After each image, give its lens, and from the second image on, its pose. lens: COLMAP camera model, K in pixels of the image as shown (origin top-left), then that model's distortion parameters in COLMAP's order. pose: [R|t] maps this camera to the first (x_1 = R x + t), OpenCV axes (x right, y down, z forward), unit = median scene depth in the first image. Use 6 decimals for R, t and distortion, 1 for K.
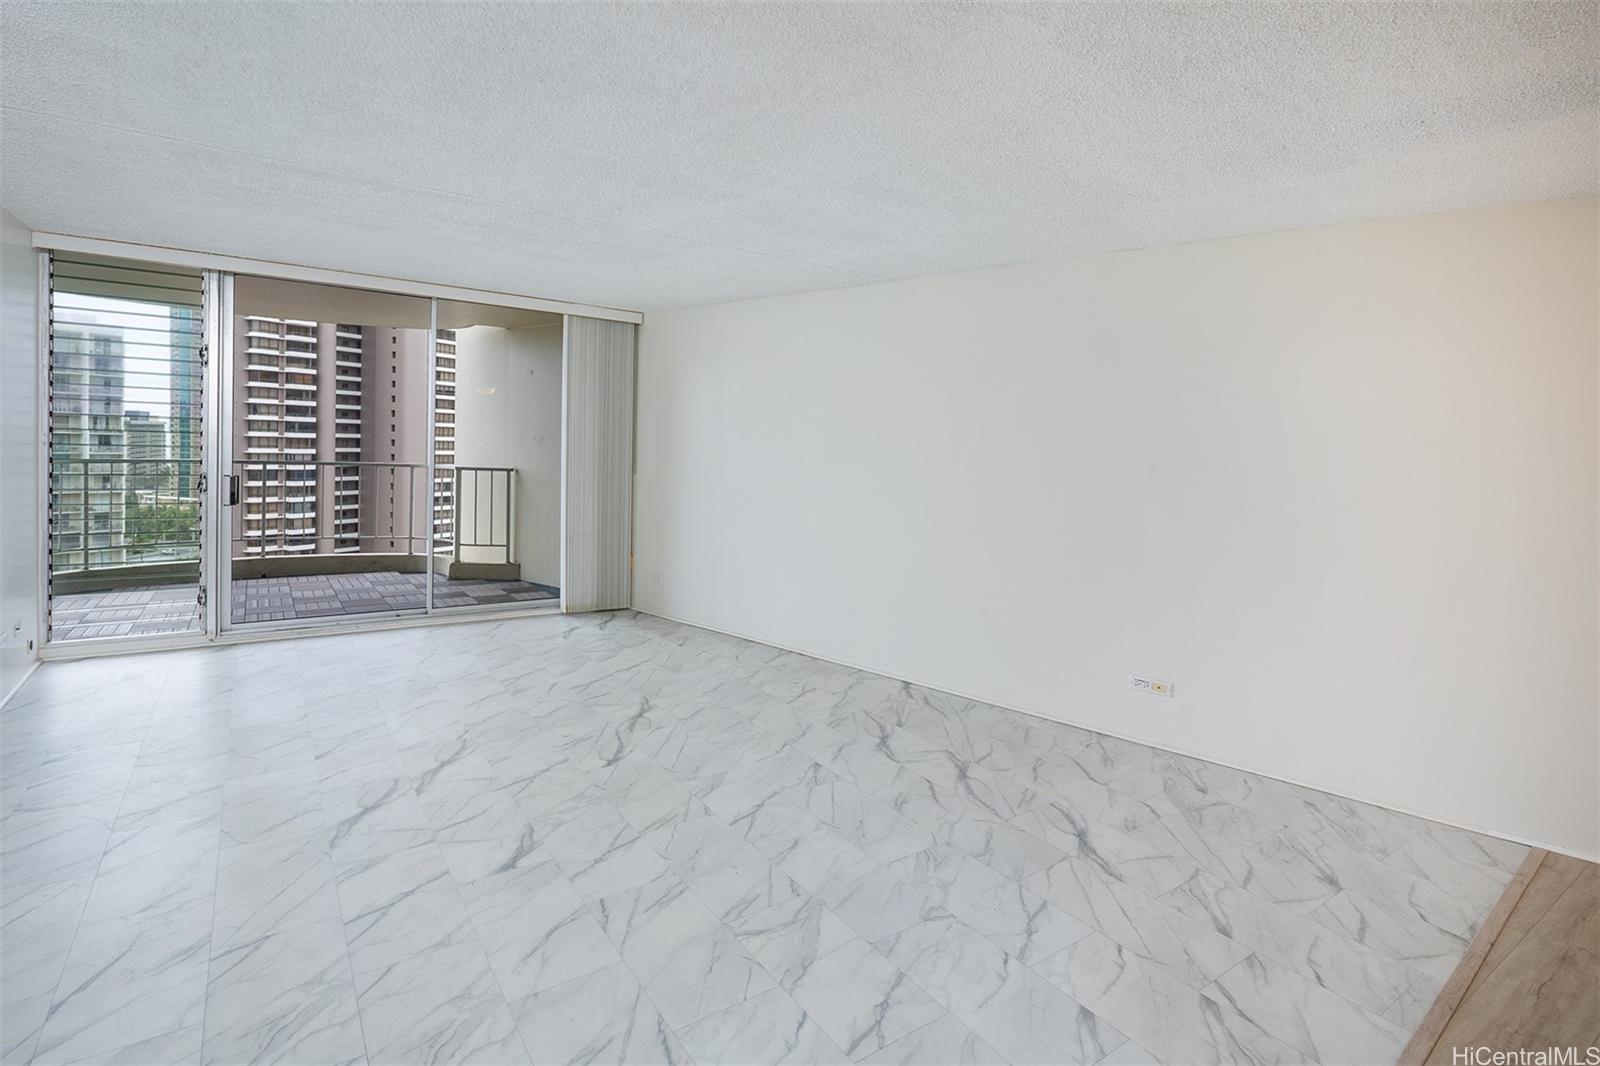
lens RADIAL K [[789.7, 0, 799.6], [0, 789.7, 532.0], [0, 0, 1]] dist [-0.000618, 0.000858]
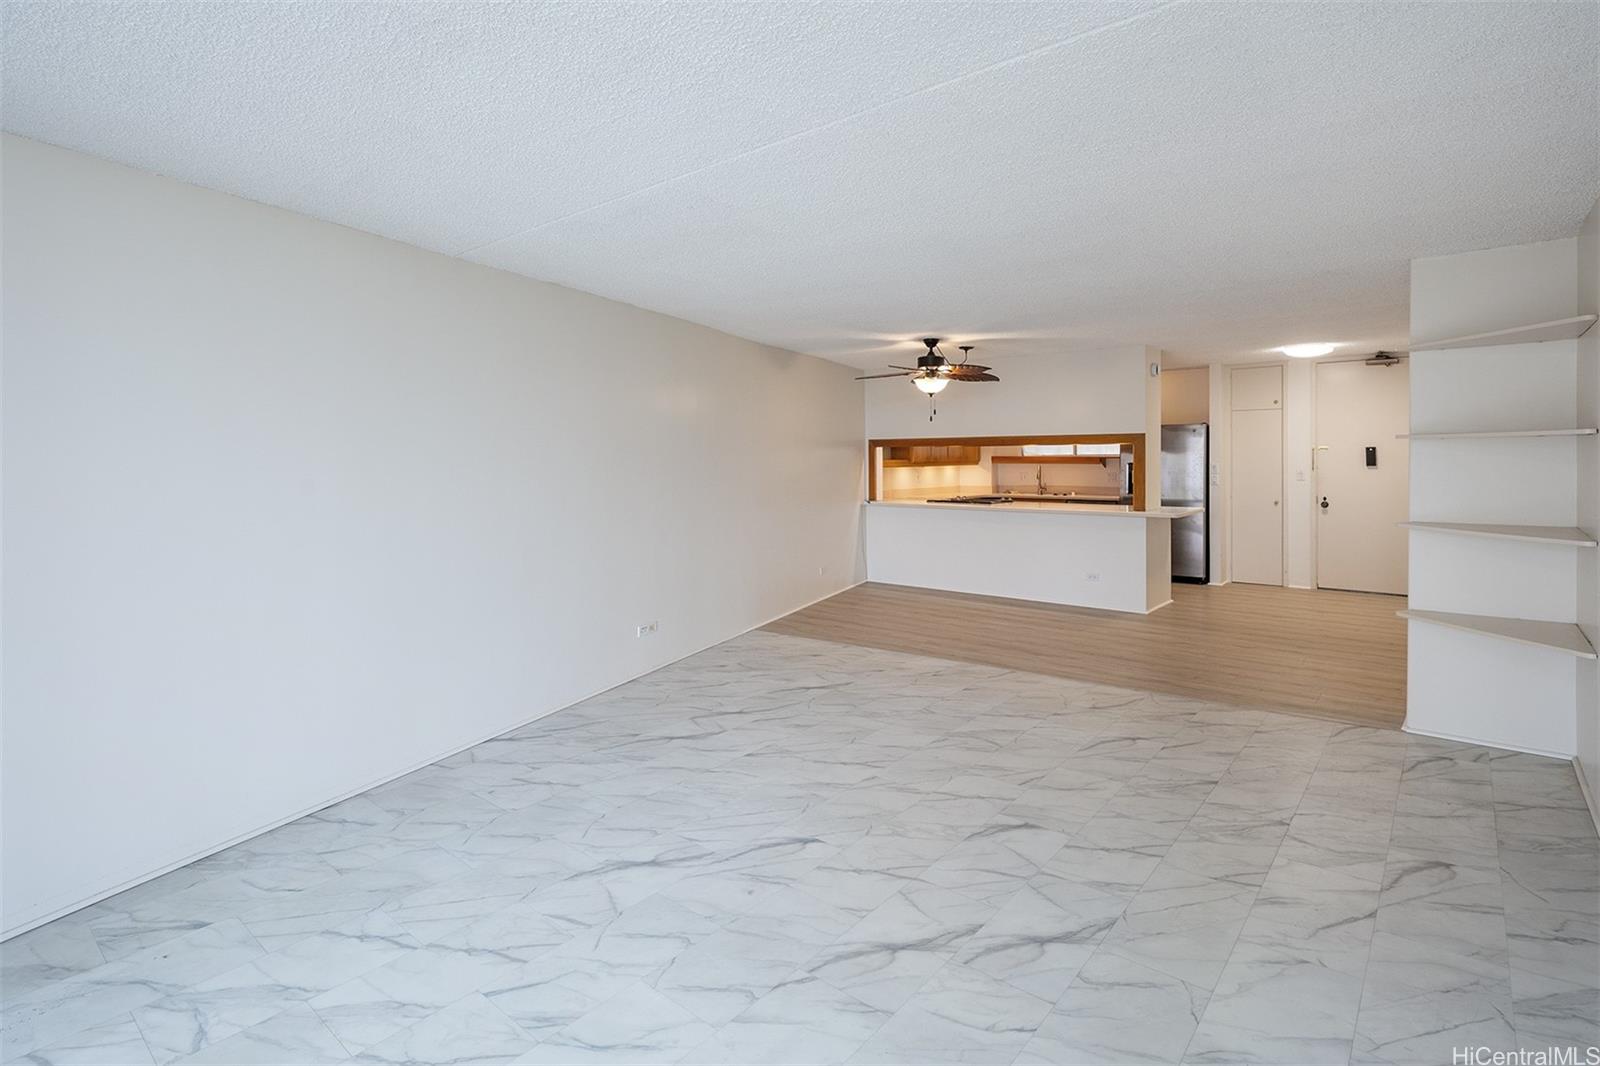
lens RADIAL K [[789.7, 0, 799.9], [0, 789.7, 528.5], [0, 0, 1]] dist [-0.000618, 0.000858]
pose [[-0.271926, -0.118718, 0.954967, -1.312570], [0.110050, 0.982014, 0.153417, -0.229002], [-0.956005, 0.146812, -0.253970, 1.513369]]
